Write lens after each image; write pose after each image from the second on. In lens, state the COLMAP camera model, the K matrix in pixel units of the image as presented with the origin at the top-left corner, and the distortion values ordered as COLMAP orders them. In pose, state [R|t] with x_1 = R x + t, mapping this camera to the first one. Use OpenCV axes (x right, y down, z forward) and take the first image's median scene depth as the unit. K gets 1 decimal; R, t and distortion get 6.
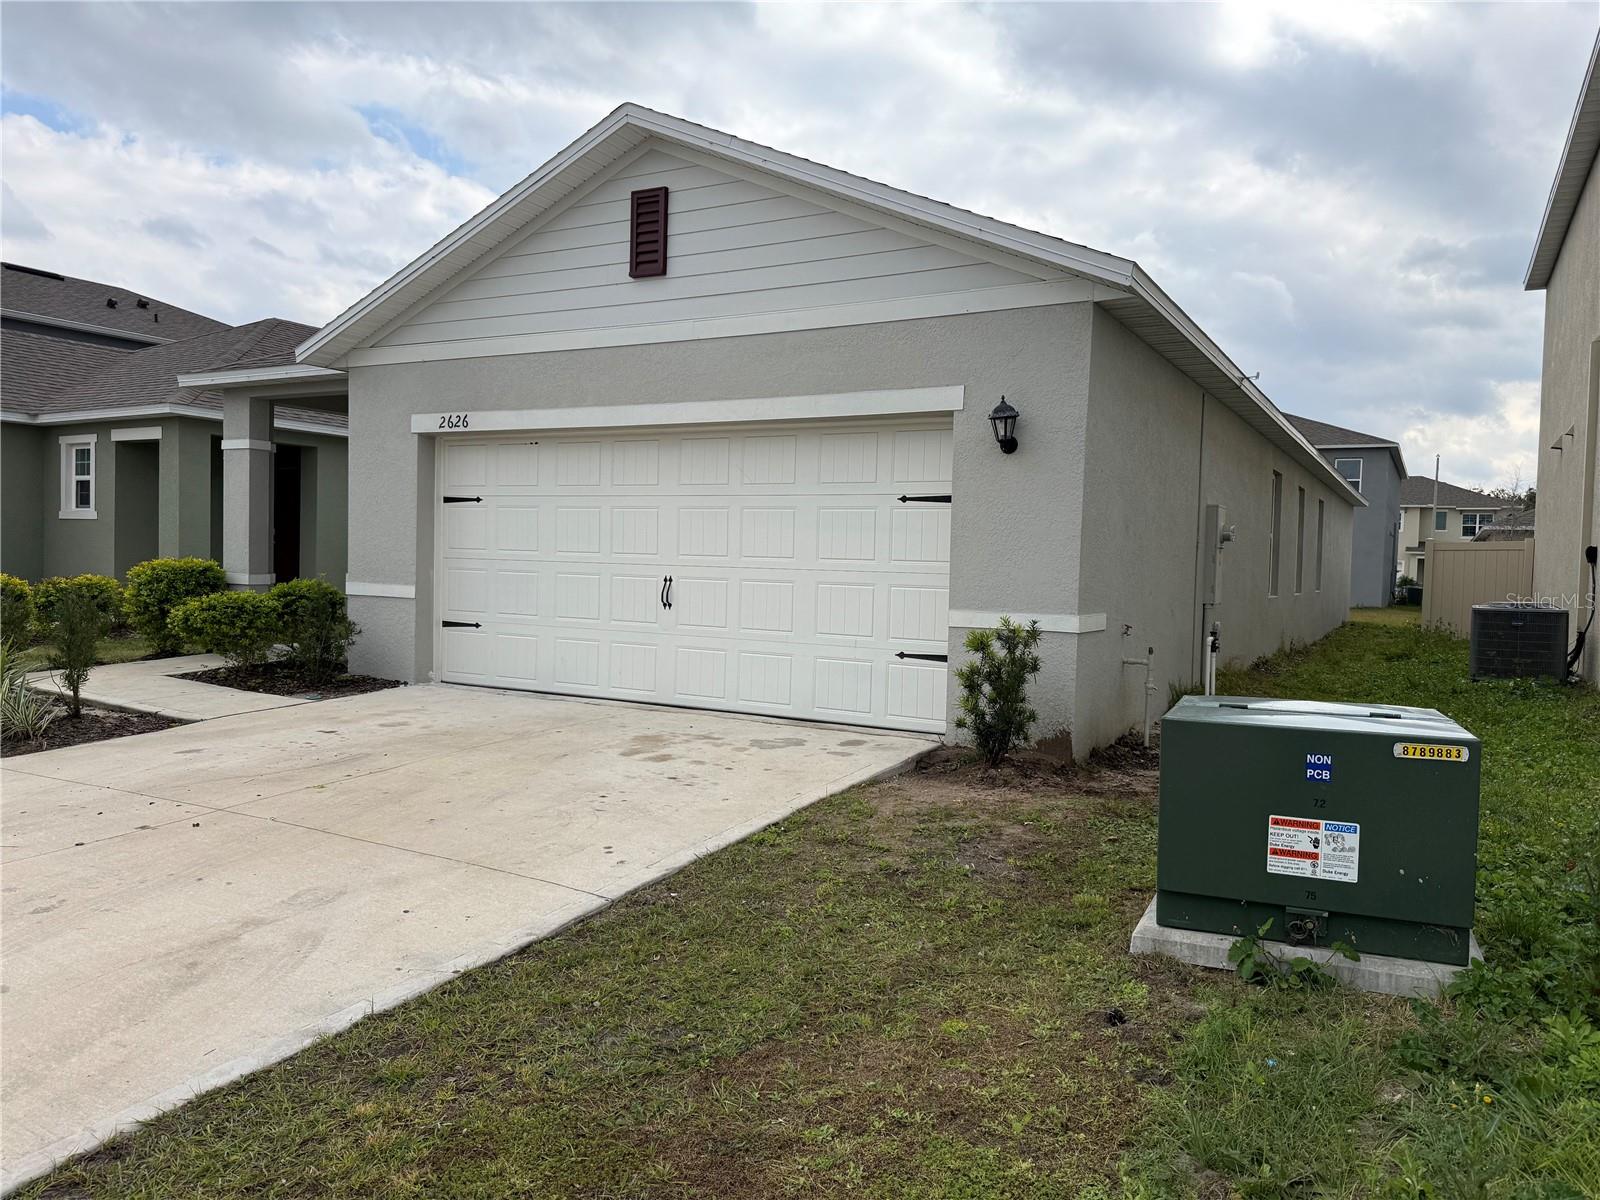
lens RADIAL K [[1126.2, 0, 798.5], [0, 1126.2, 603.7], [0, 0, 1]] dist [0.125547, -0.221021]
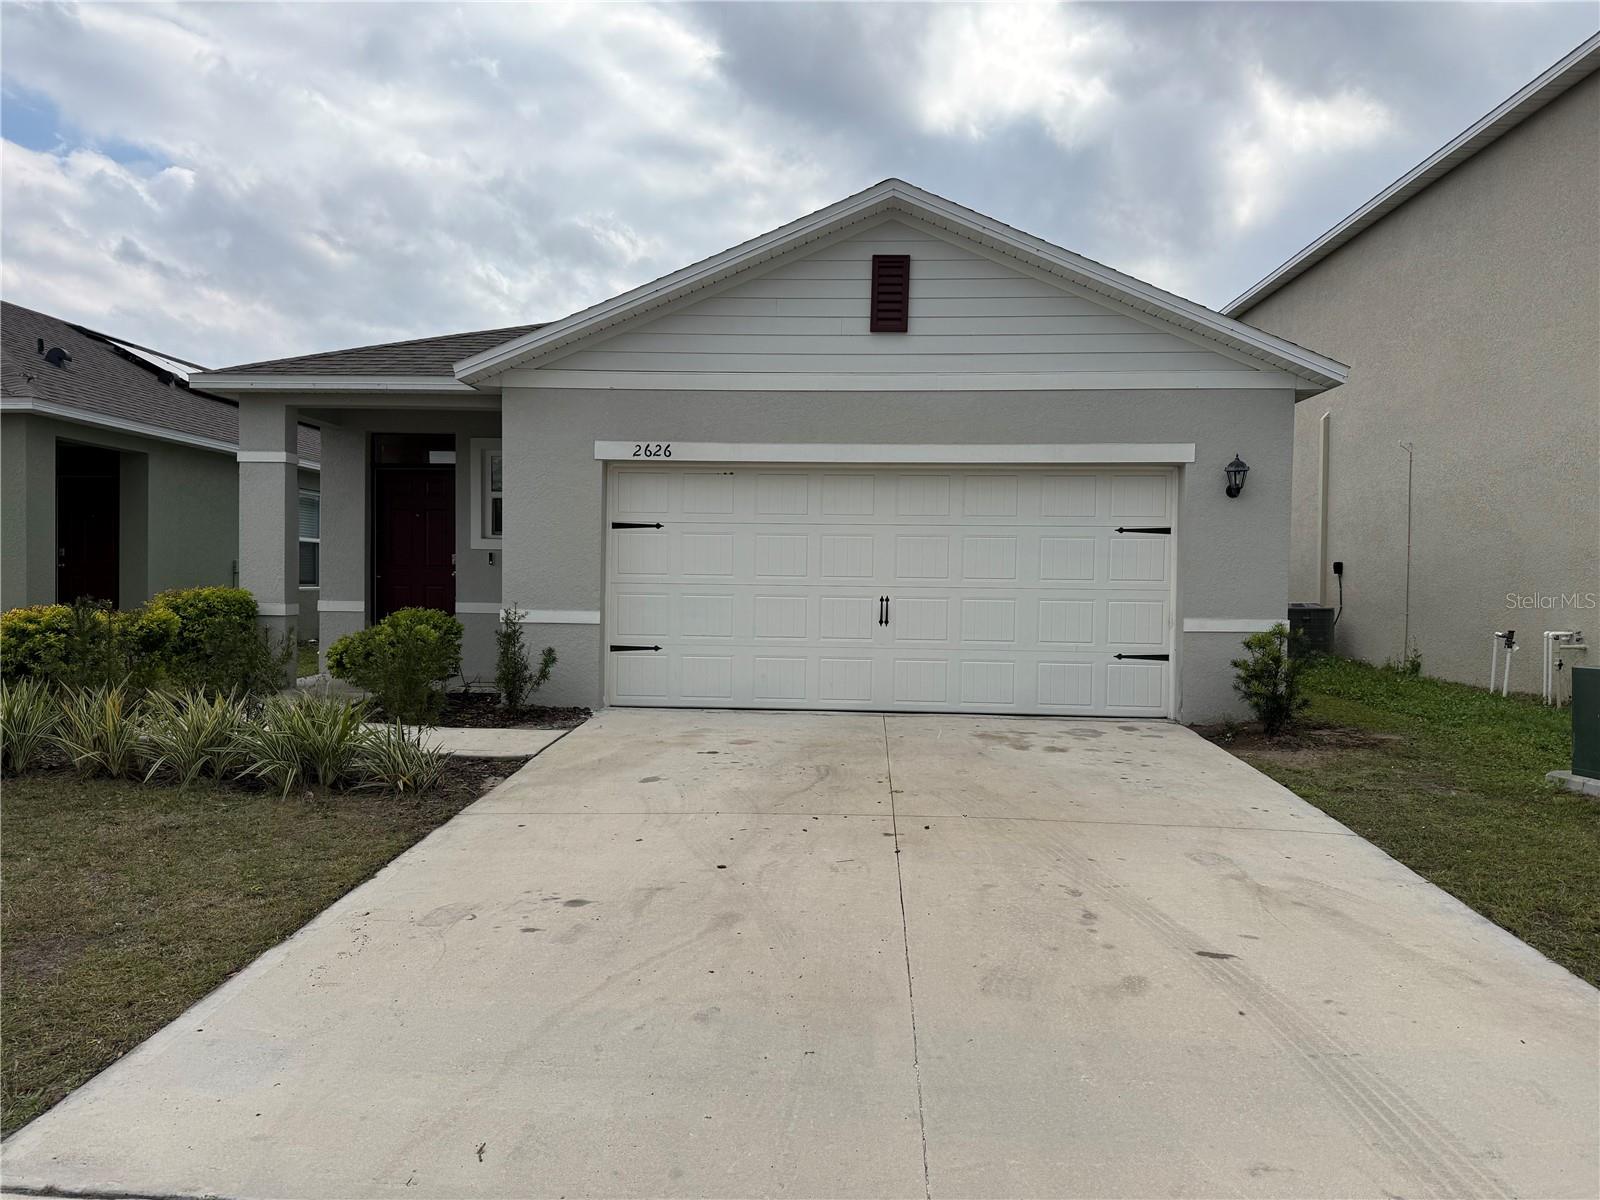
lens RADIAL K [[1116.1, 0, 791.1], [0, 1116.1, 603.6], [0, 0, 1]] dist [0.118350, -0.191059]
pose [[0.893956, -0.025671, 0.447419, -0.718710], [0.028562, 0.999592, 0.000285, -0.021024], [-0.447244, 0.012524, 0.894324, 0.050015]]
